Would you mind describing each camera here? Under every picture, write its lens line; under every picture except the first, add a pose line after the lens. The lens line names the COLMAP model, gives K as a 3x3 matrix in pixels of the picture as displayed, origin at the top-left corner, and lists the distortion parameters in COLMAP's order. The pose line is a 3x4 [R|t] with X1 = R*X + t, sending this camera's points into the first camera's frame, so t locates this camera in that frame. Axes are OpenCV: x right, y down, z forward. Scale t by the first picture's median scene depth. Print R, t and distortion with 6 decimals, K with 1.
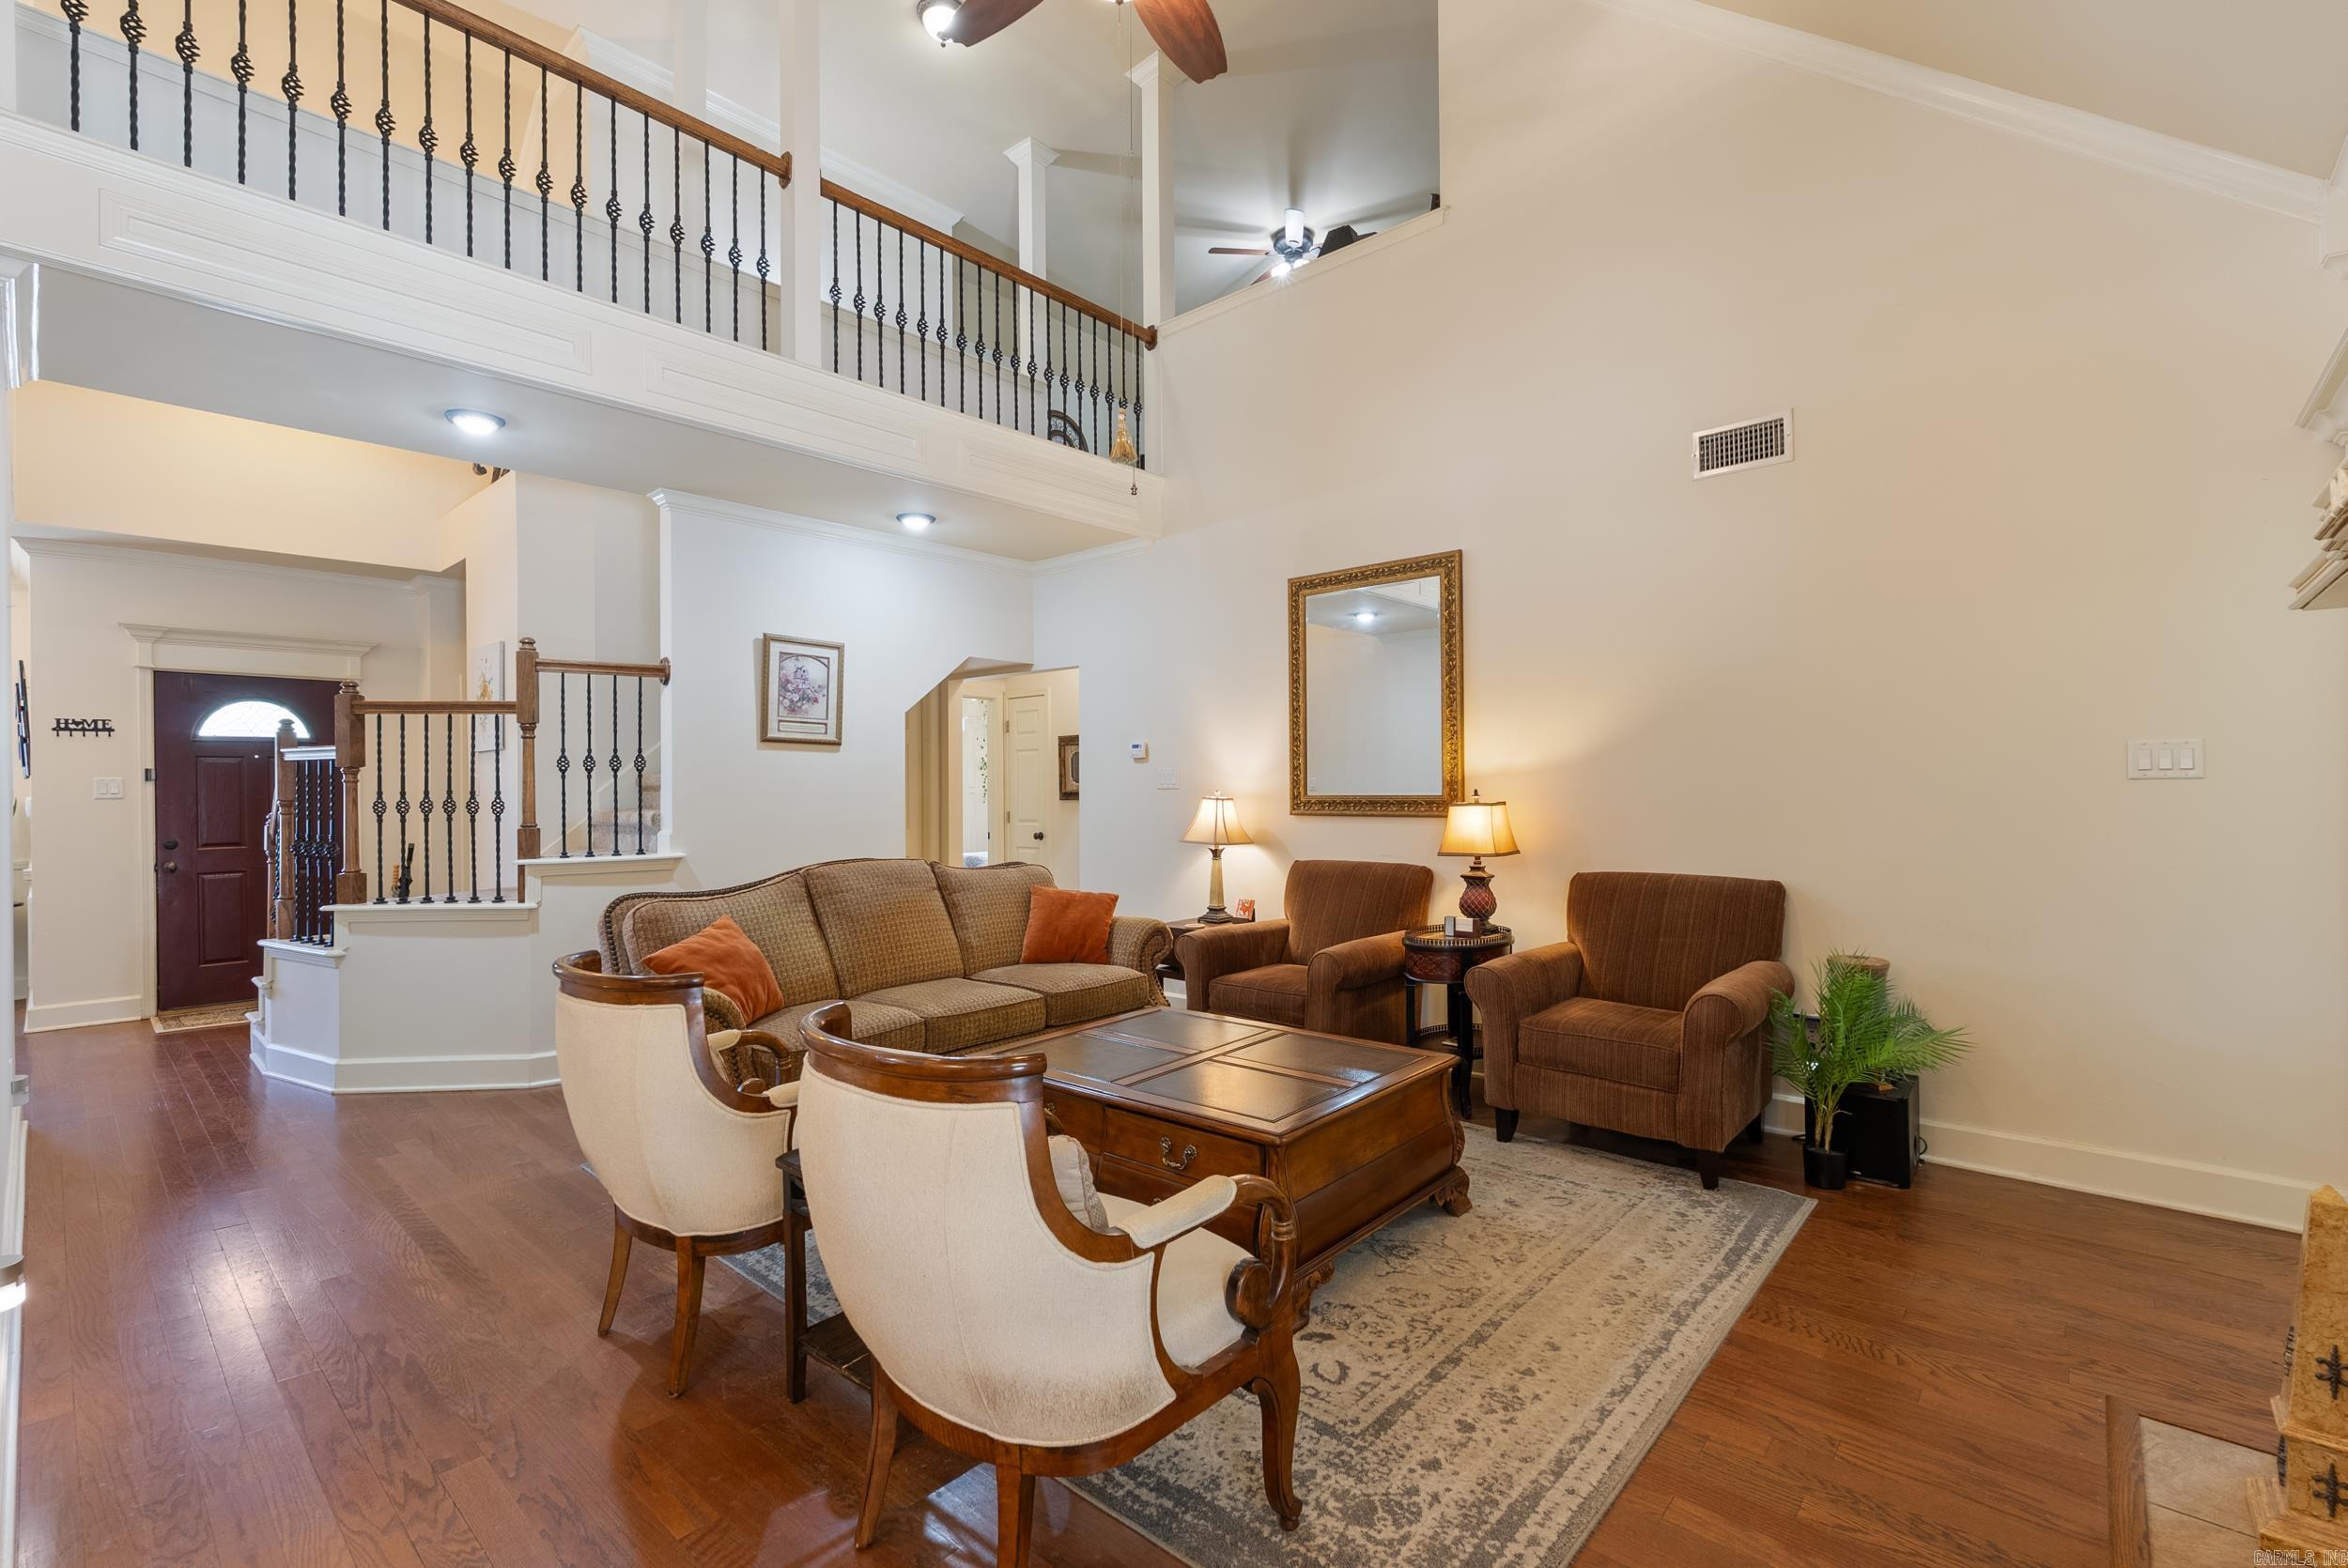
lens RADIAL K [[1029.9, 0, 1176.9], [0, 1029.9, 785.8], [0, 0, 1]] dist [-0.007492, 0.000793]
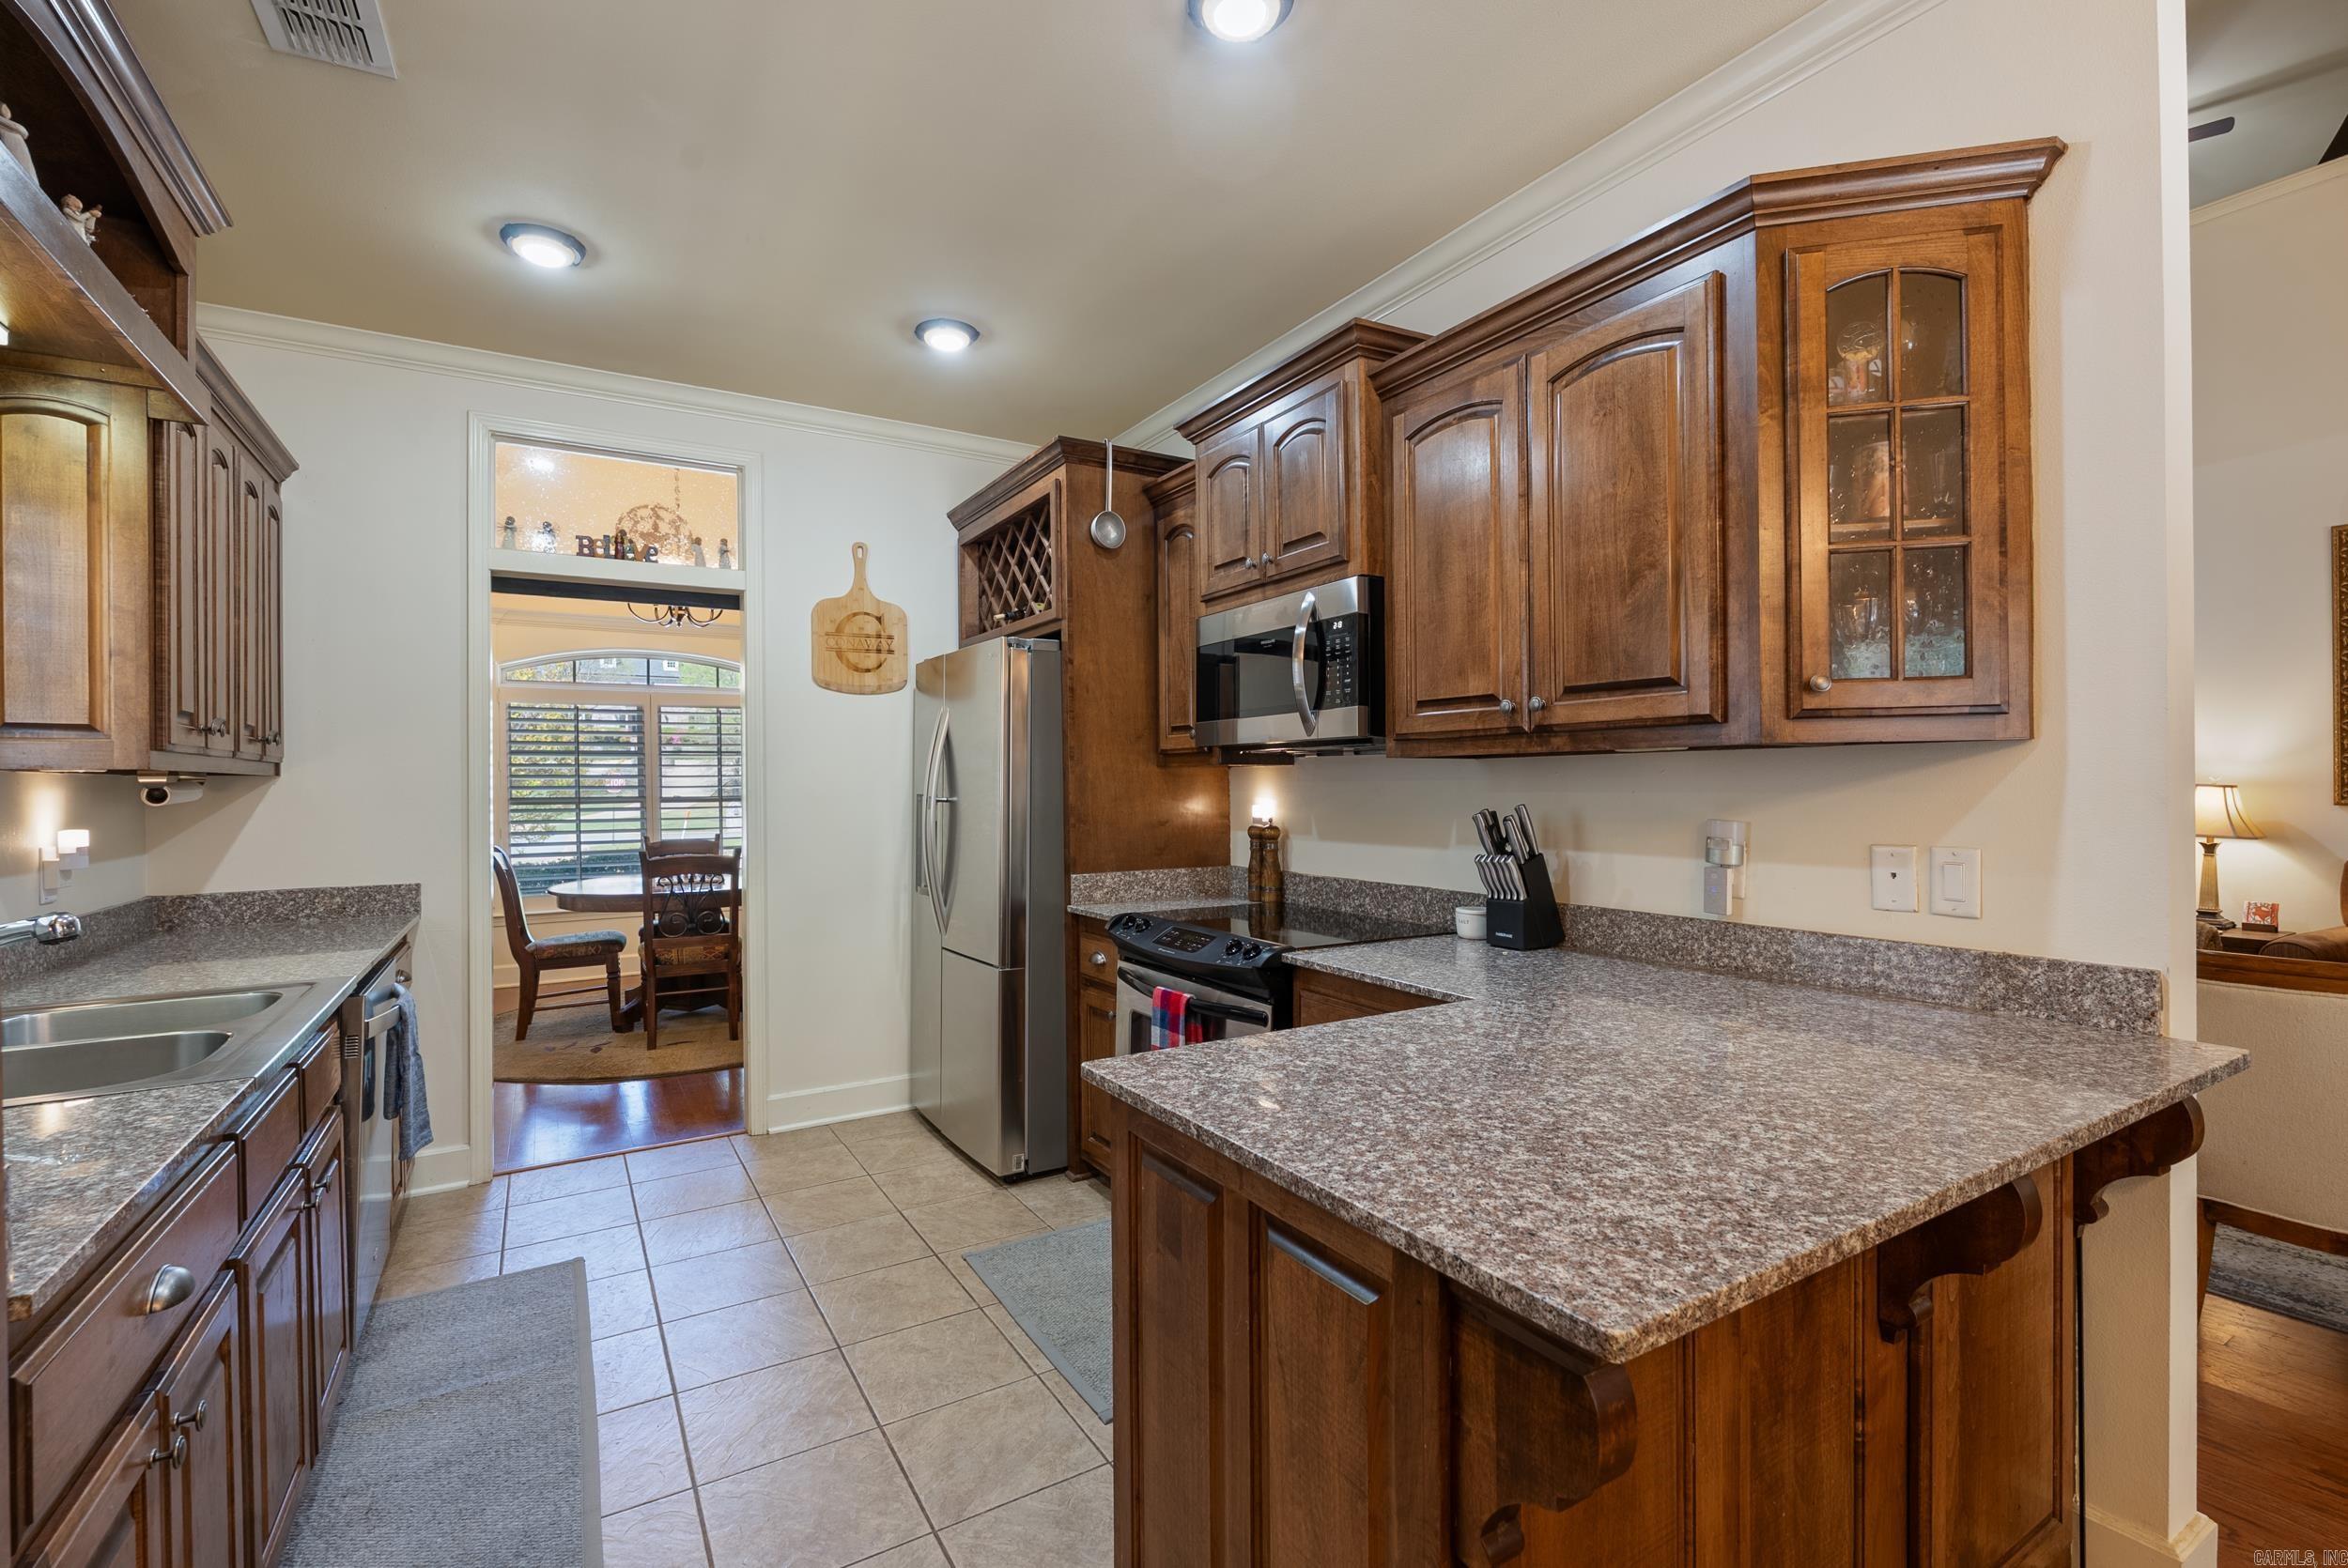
lens RADIAL K [[1029.9, 0, 1175.2], [0, 1029.9, 788.1], [0, 0, 1]] dist [-0.007492, 0.000793]
pose [[0.957494, 0.003195, -0.288436, -0.617642], [-0.000713, 0.999962, 0.008707, 0.008128], [0.288452, -0.008131, 0.957460, -0.087737]]
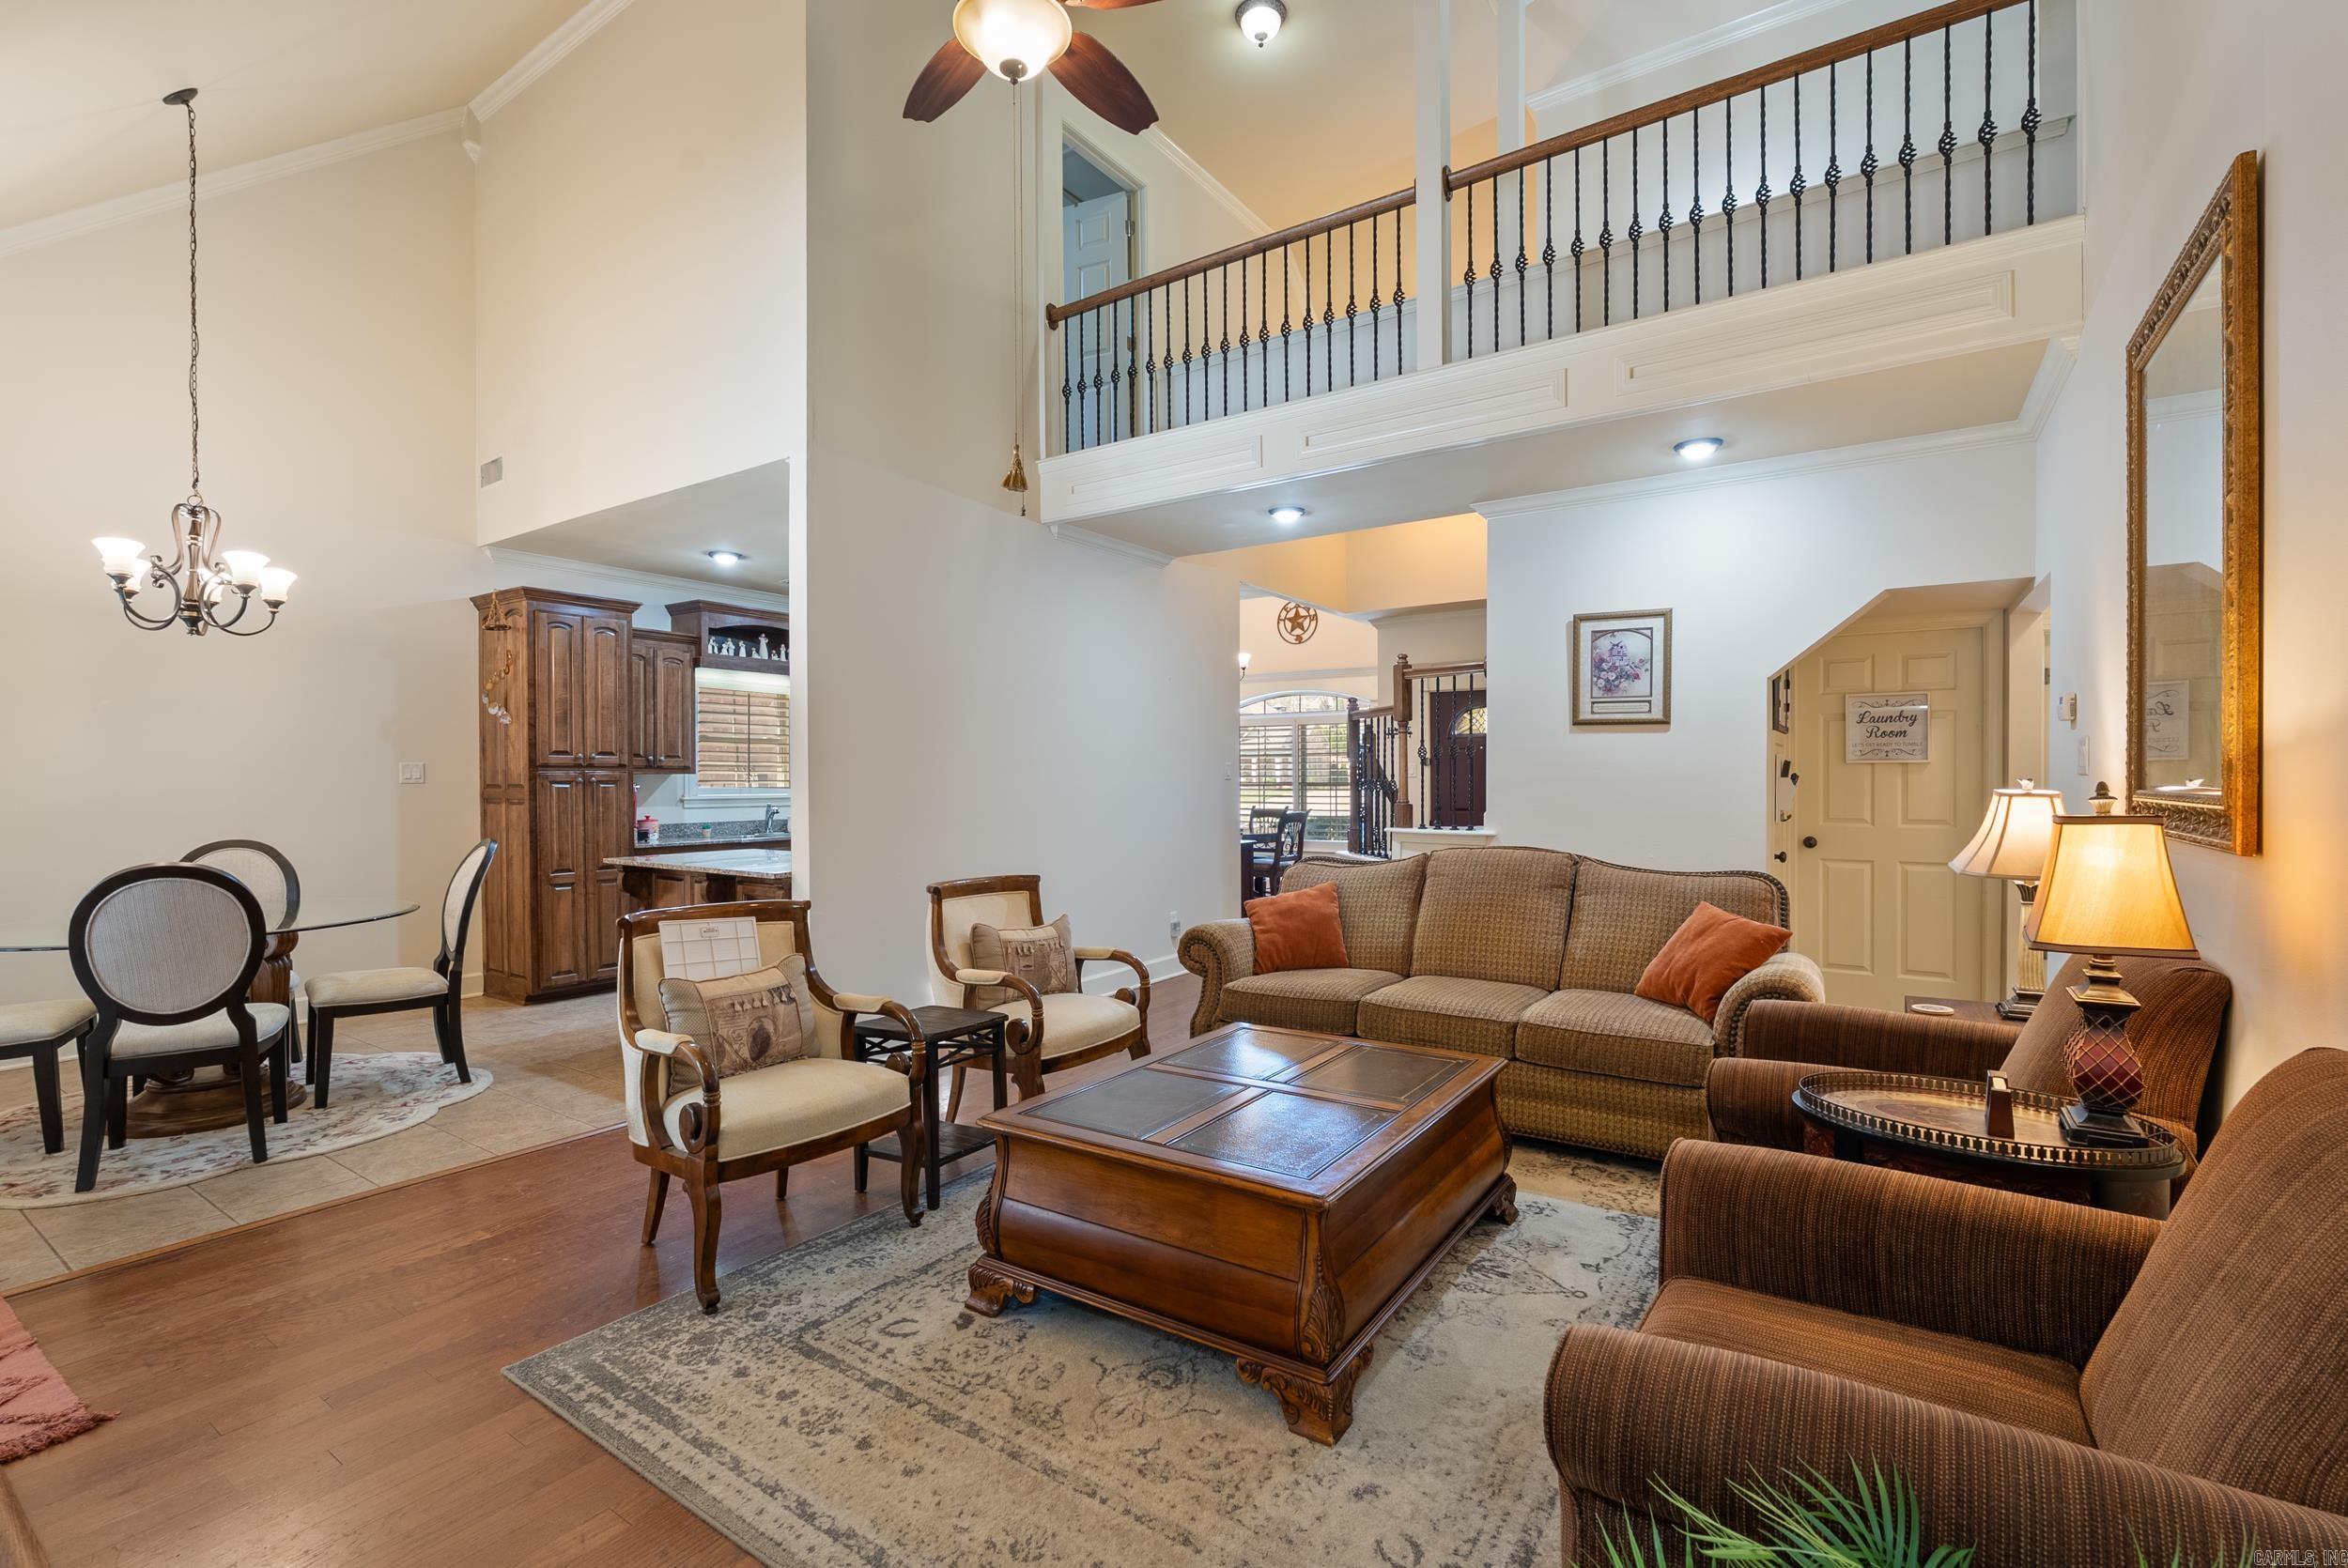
lens RADIAL K [[1029.9, 0, 1183.6], [0, 1029.9, 792.4], [0, 0, 1]] dist [-0.007492, 0.000793]
pose [[0.141690, 0.024962, -0.989596, 0.581383], [0.005484, 0.999647, 0.026000, -0.006540], [0.989896, -0.009111, 0.141503, 0.538333]]
